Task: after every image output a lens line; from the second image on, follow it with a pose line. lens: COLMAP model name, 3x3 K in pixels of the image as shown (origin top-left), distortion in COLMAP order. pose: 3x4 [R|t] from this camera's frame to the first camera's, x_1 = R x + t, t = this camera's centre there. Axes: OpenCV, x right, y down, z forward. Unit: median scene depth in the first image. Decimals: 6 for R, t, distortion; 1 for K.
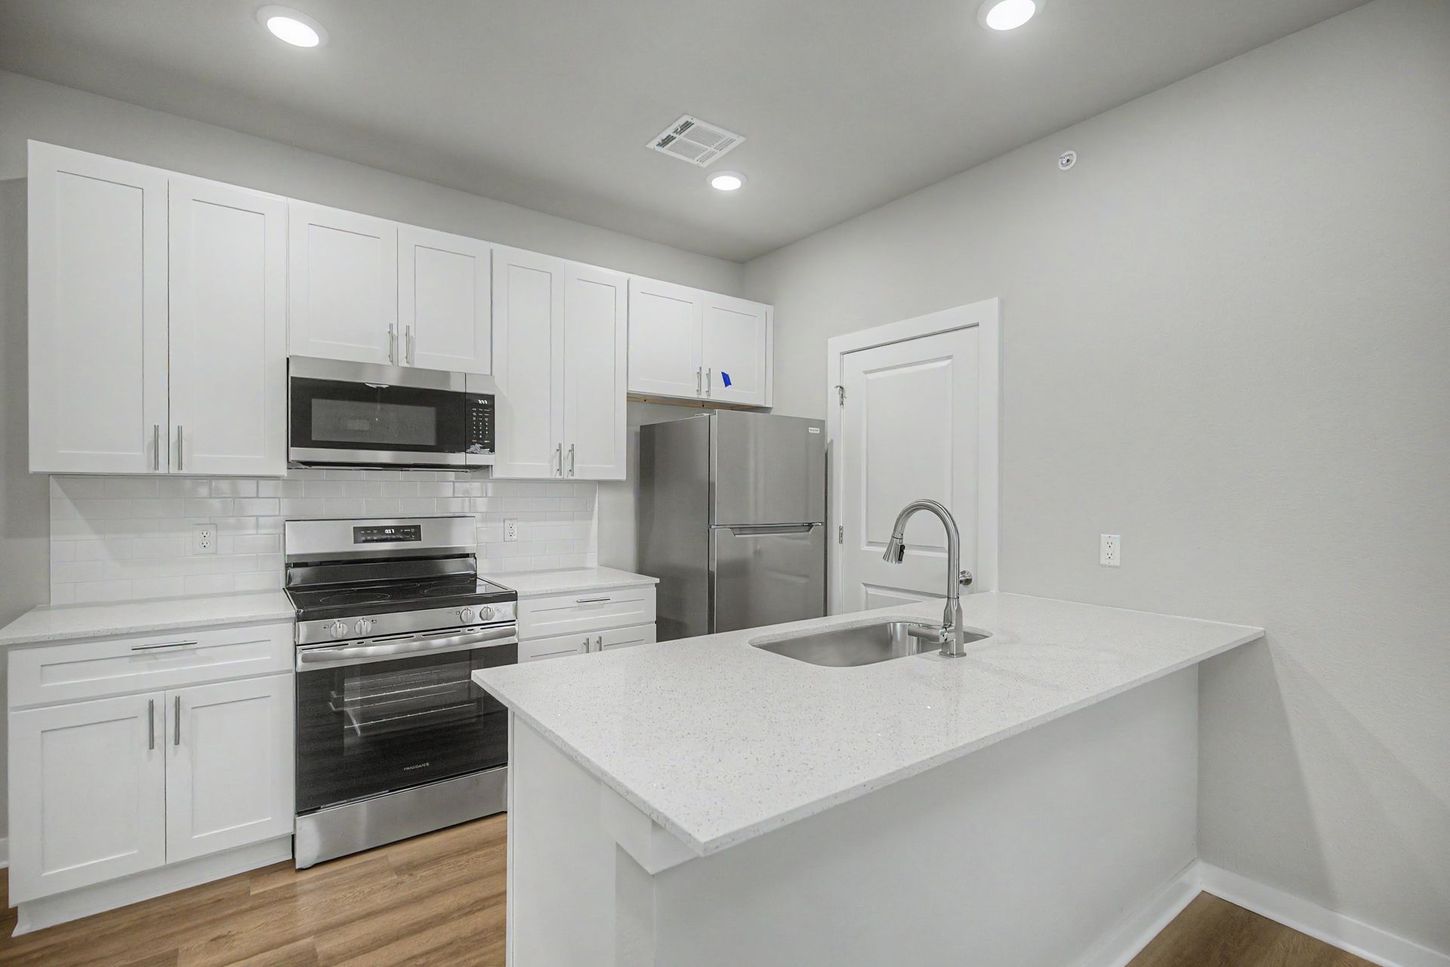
lens RADIAL K [[674.6, 0, 742.9], [0, 674.6, 487.8], [0, 0, 1]] dist [0.000780, -0.000047]
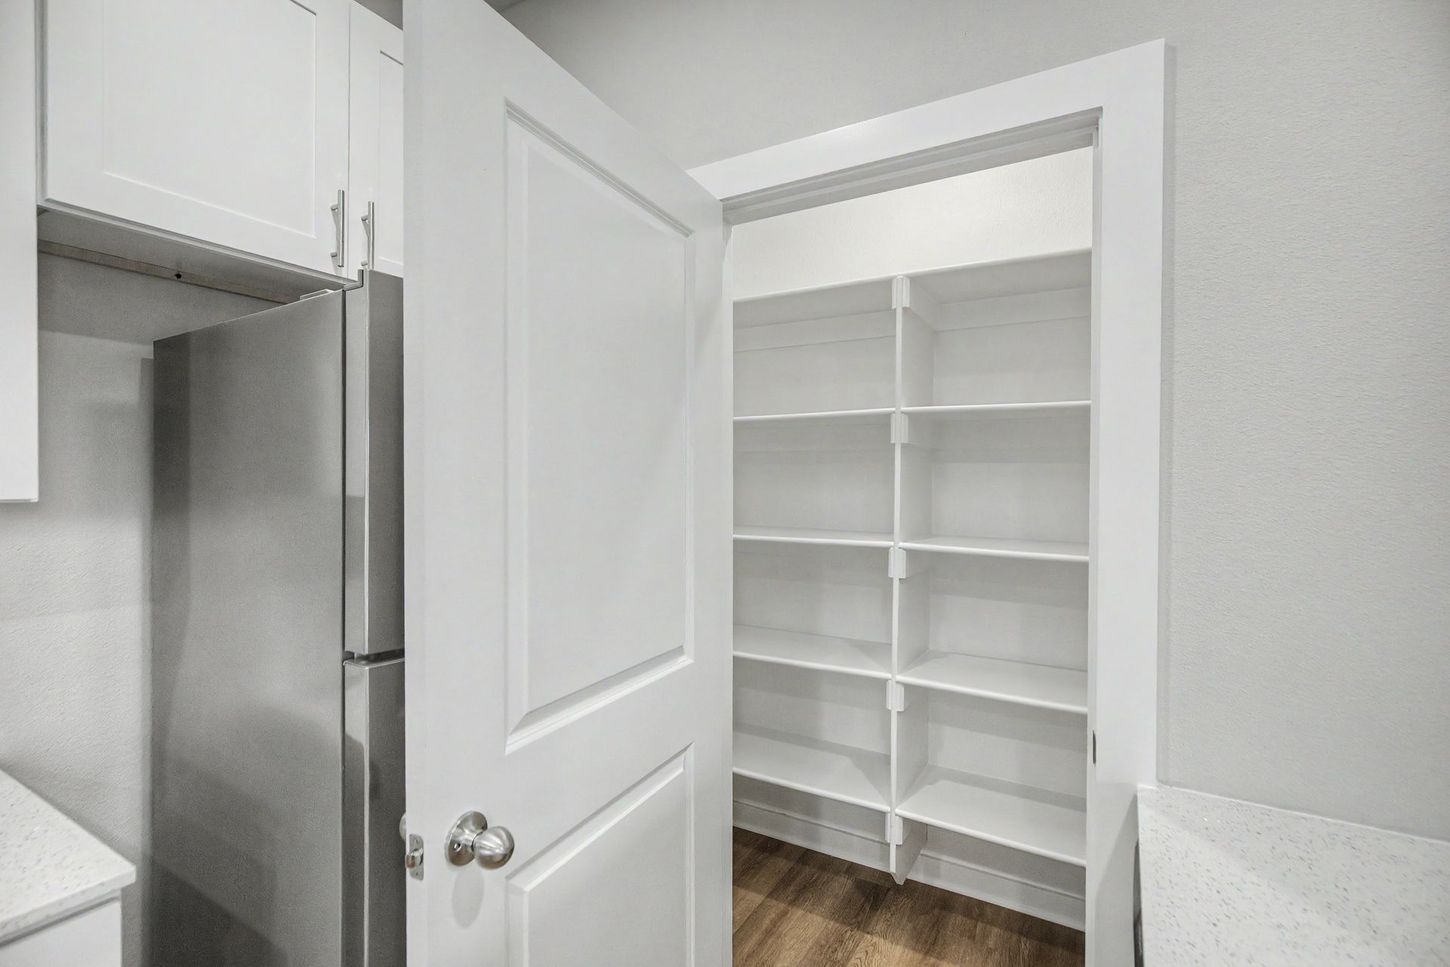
lens RADIAL K [[669.7, 0, 742.6], [0, 669.7, 480.2], [0, 0, 1]] dist [0.002164, 0.000991]
pose [[0.925998, -0.000878, 0.377526, 0.002895], [0.000017, 0.999997, 0.002286, -0.026522], [-0.377527, -0.002110, 0.925996, 0.742586]]
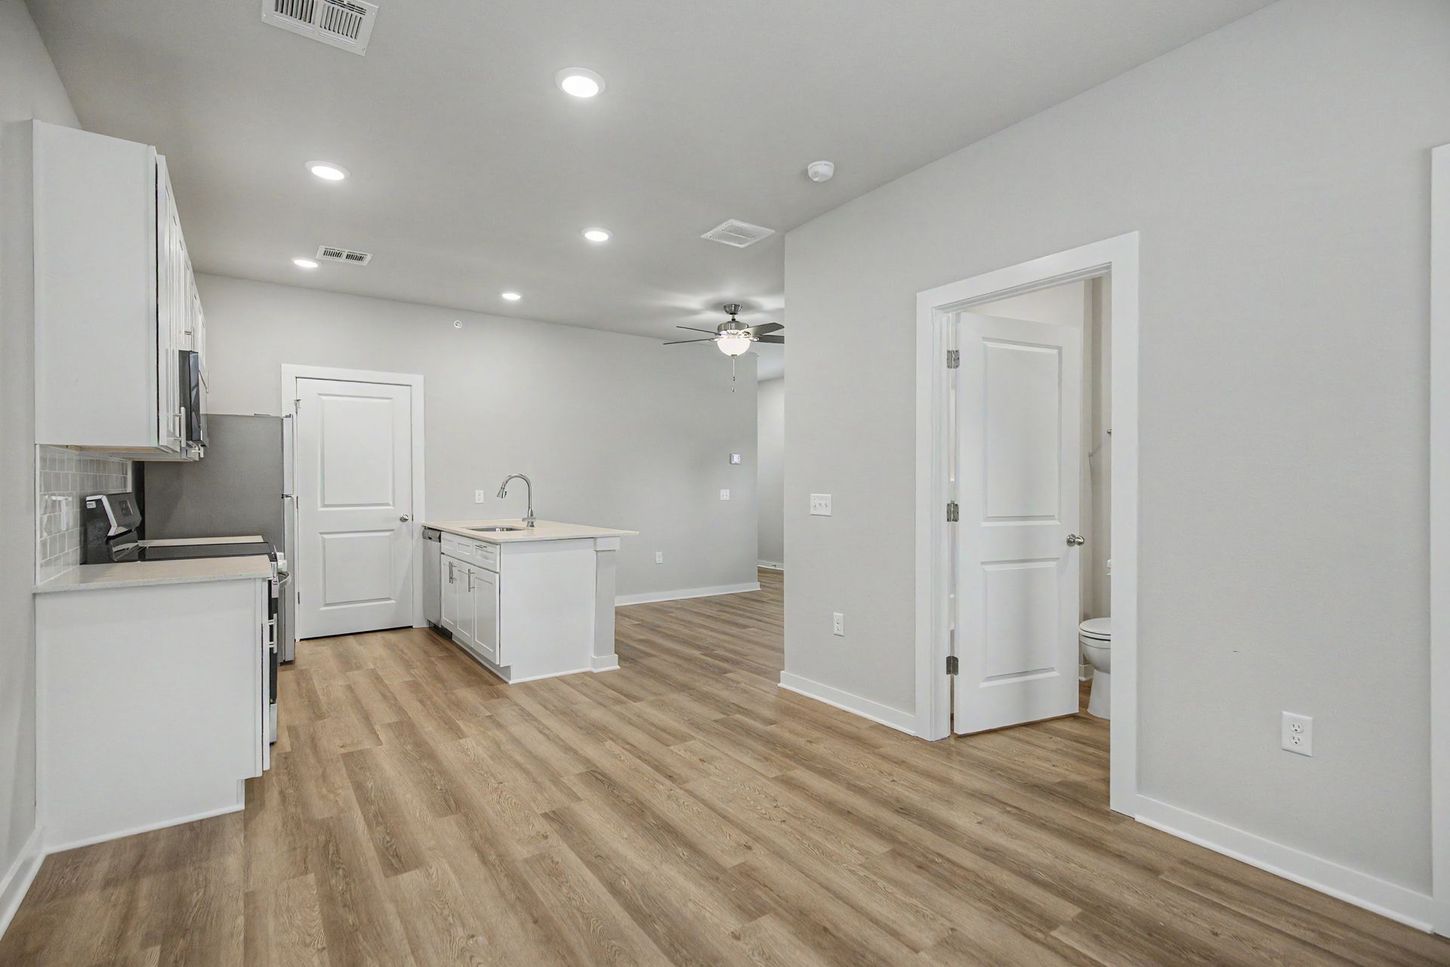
lens RADIAL K [[678.9, 0, 735.0], [0, 678.9, 489.5], [0, 0, 1]] dist [-0.001398, 0.000348]
pose [[0.032367, -0.016329, 0.999343, -1.630749], [0.001327, 0.999866, 0.016295, 0.024532], [-0.999475, 0.000798, 0.032384, 0.015300]]
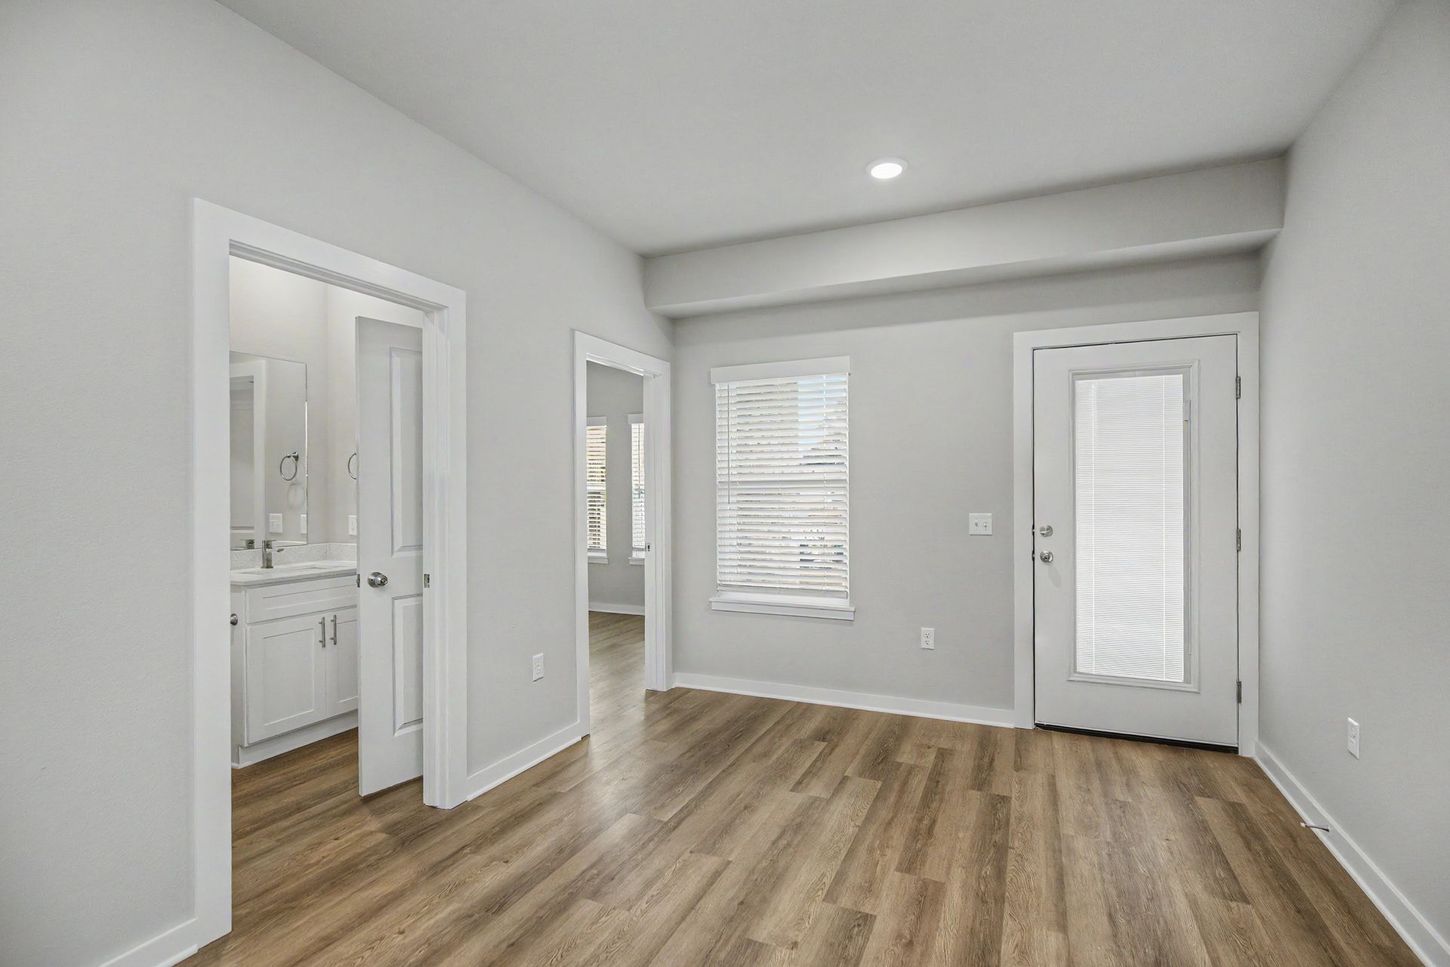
lens RADIAL K [[678.9, 0, 735.0], [0, 678.9, 489.5], [0, 0, 1]] dist [-0.001398, 0.000348]
pose [[-0.876053, -0.004084, -0.482198, -0.604115], [-0.004311, 0.999991, -0.000638, -0.001260], [0.482196, 0.001520, -0.876062, 0.609978]]
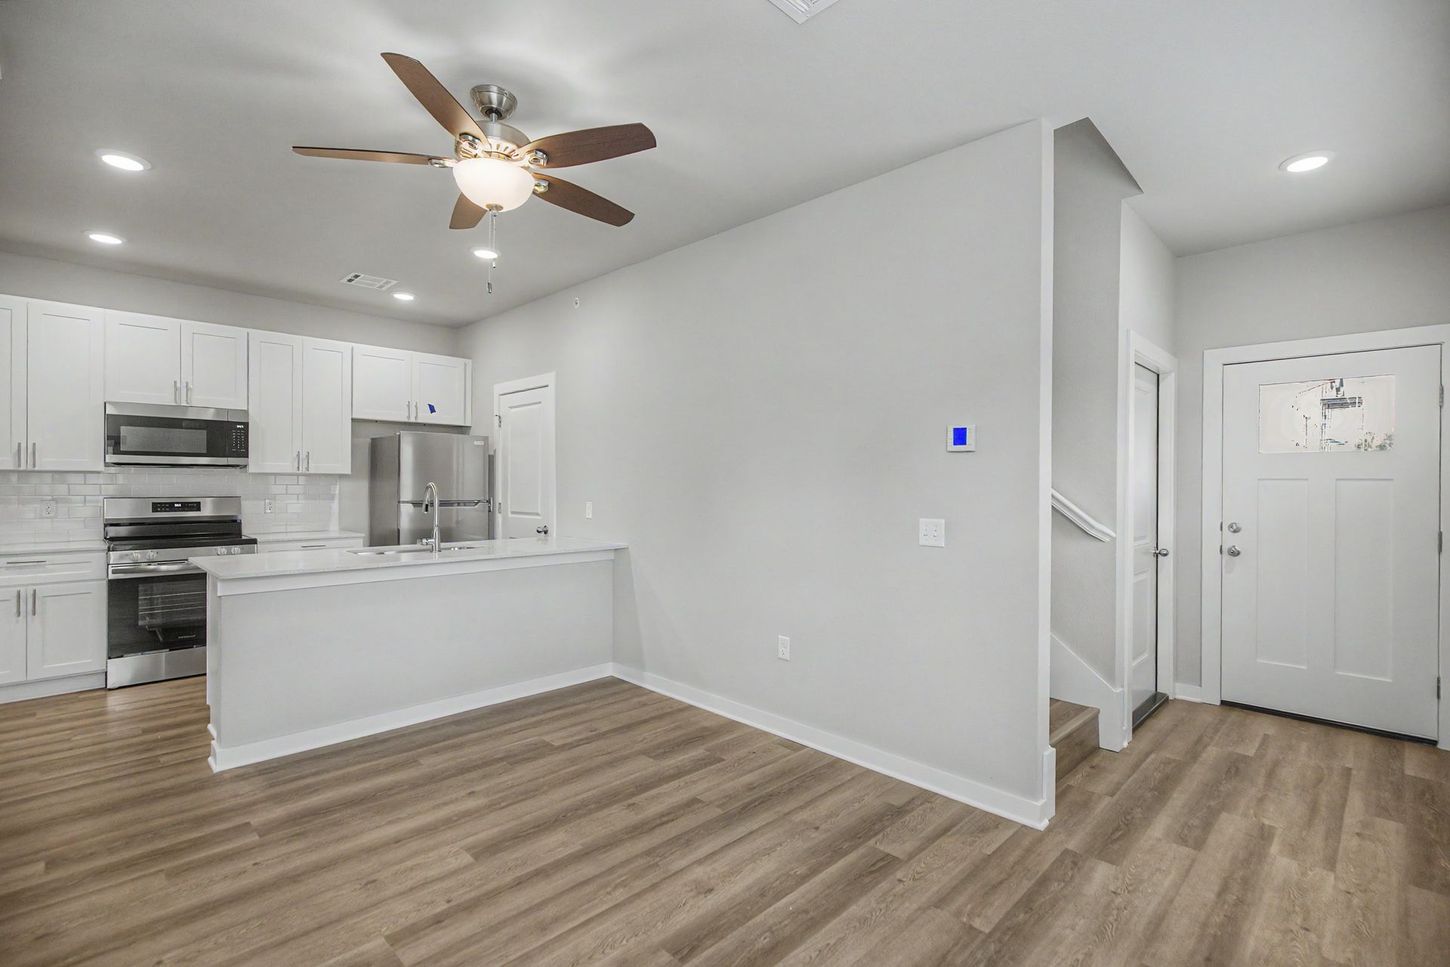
lens RADIAL K [[669.7, 0, 742.6], [0, 669.7, 480.2], [0, 0, 1]] dist [0.002164, 0.000991]
pose [[0.989642, -0.001122, 0.143554, 0.619900], [0.001731, 0.999990, -0.004113, 0.013769], [-0.143548, 0.004319, 0.989634, -0.834055]]
